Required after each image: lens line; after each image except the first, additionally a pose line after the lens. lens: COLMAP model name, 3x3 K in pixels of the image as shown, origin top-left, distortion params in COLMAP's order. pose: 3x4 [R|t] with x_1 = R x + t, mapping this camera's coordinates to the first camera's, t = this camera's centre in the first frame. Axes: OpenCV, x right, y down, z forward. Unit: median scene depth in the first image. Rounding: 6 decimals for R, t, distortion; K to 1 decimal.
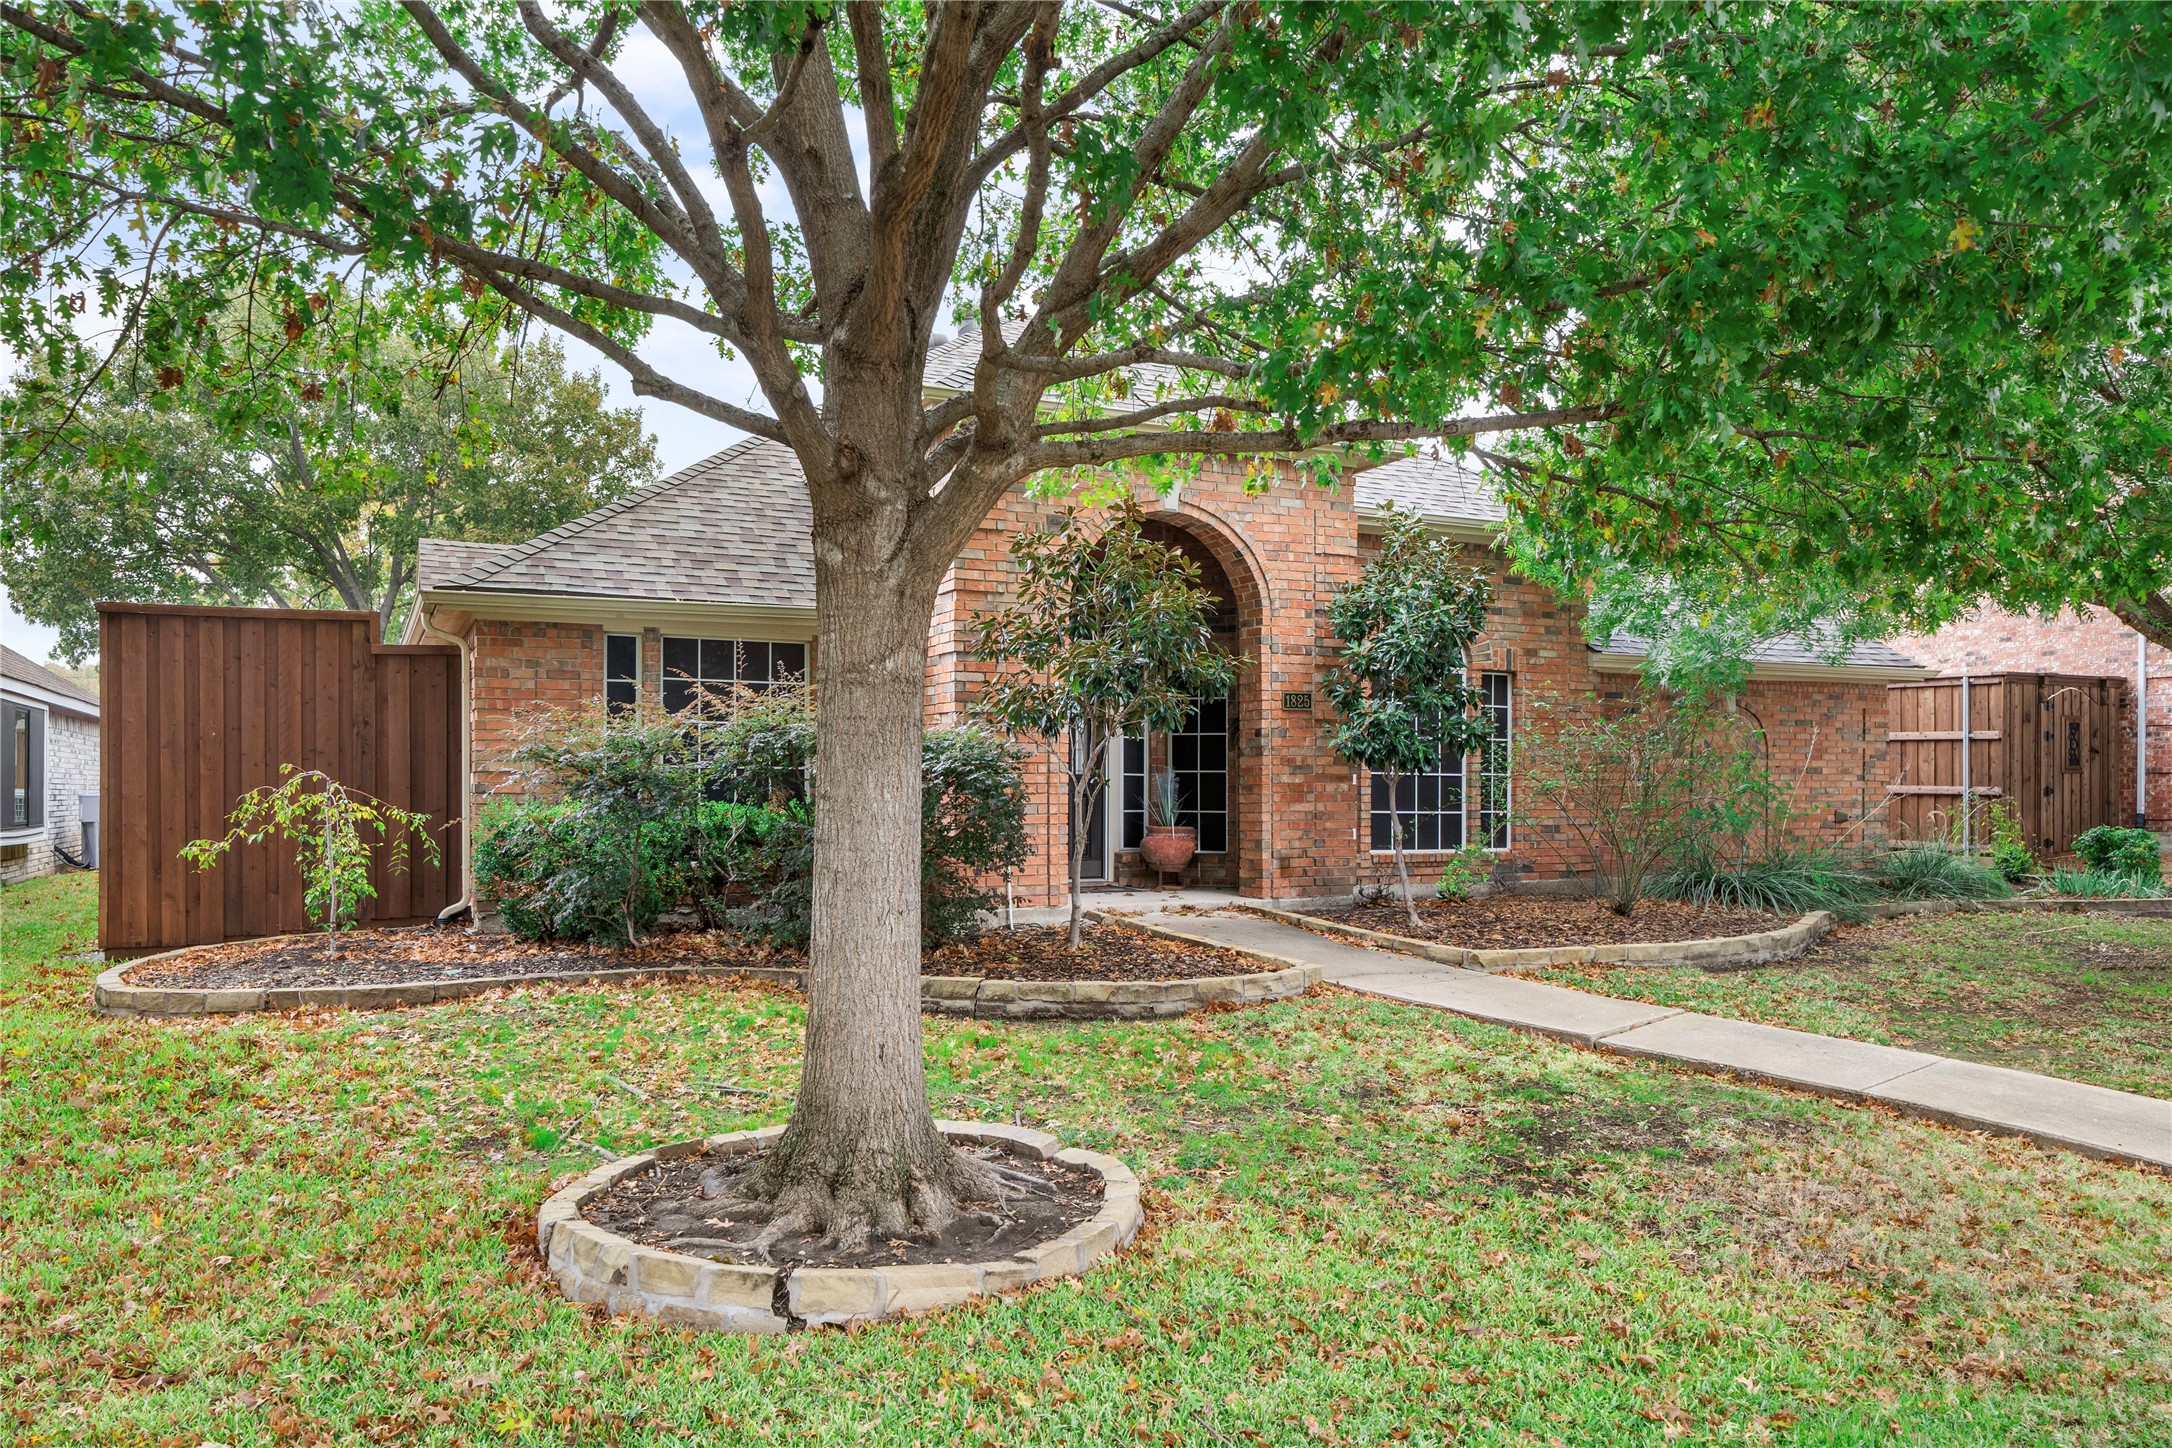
lens RADIAL K [[1481.1, 0, 1086.4], [0, 1481.1, 760.5], [0, 0, 1]] dist [0.001218, -0.000108]
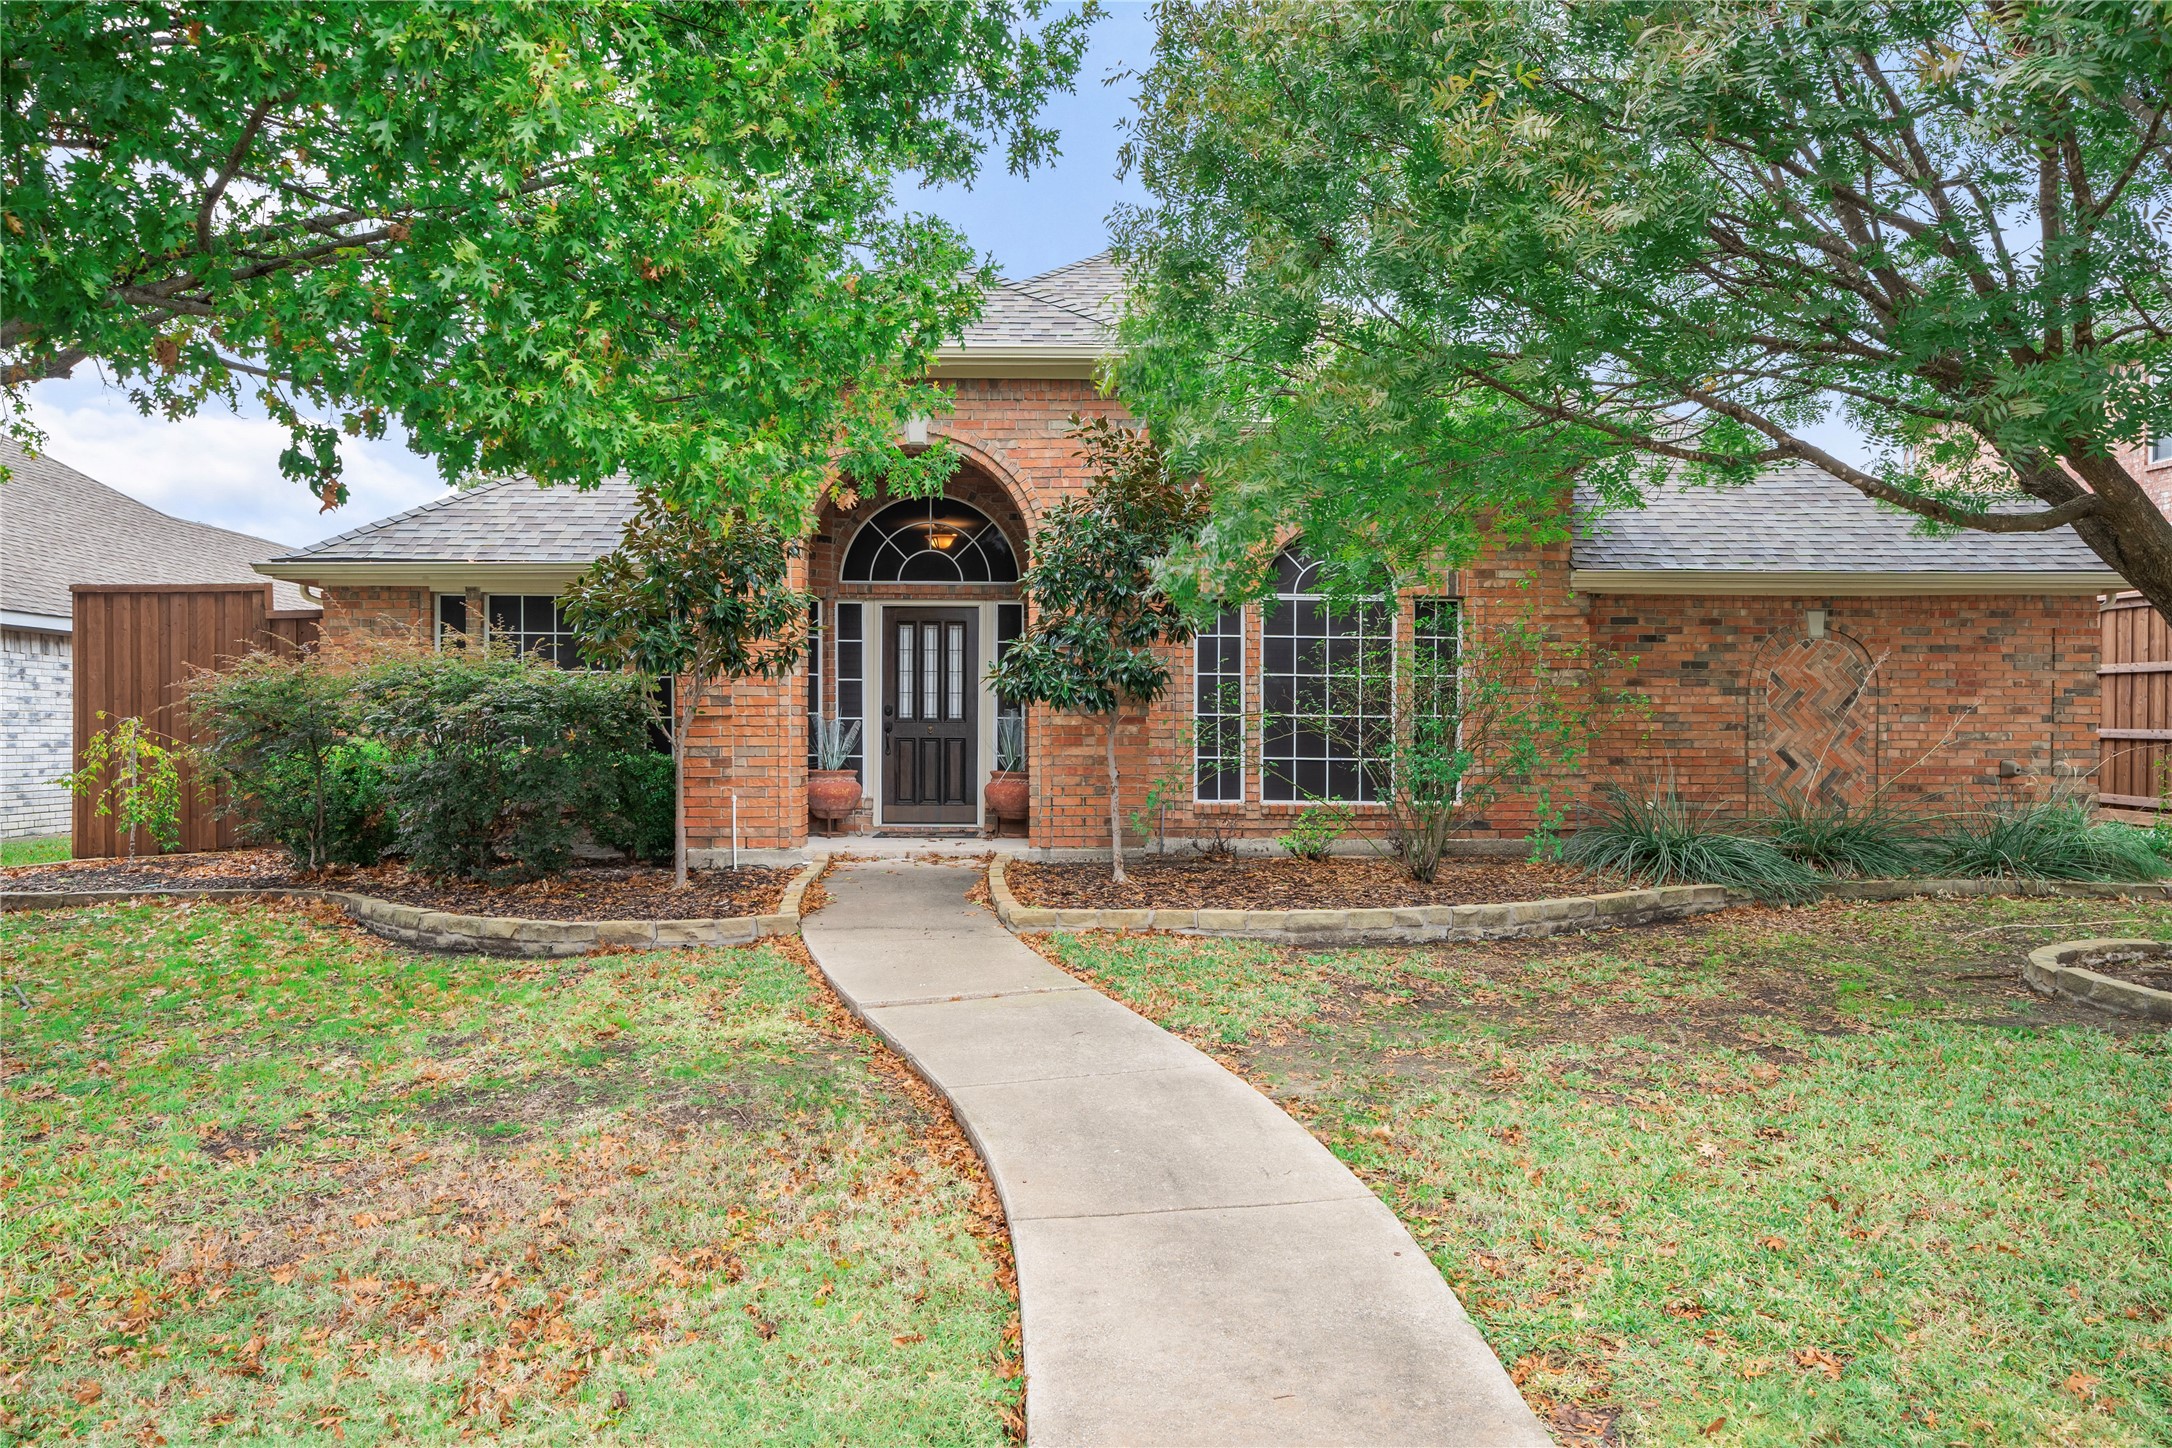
lens RADIAL K [[1461.1, 0, 1086.0], [0, 1461.1, 724.0], [0, 0, 1]] dist [0.007716, 0.001291]
pose [[0.918698, -0.003220, -0.394948, 0.557444], [0.006740, 0.999949, 0.007526, 0.008144], [0.394903, -0.009576, 0.918673, 0.172107]]
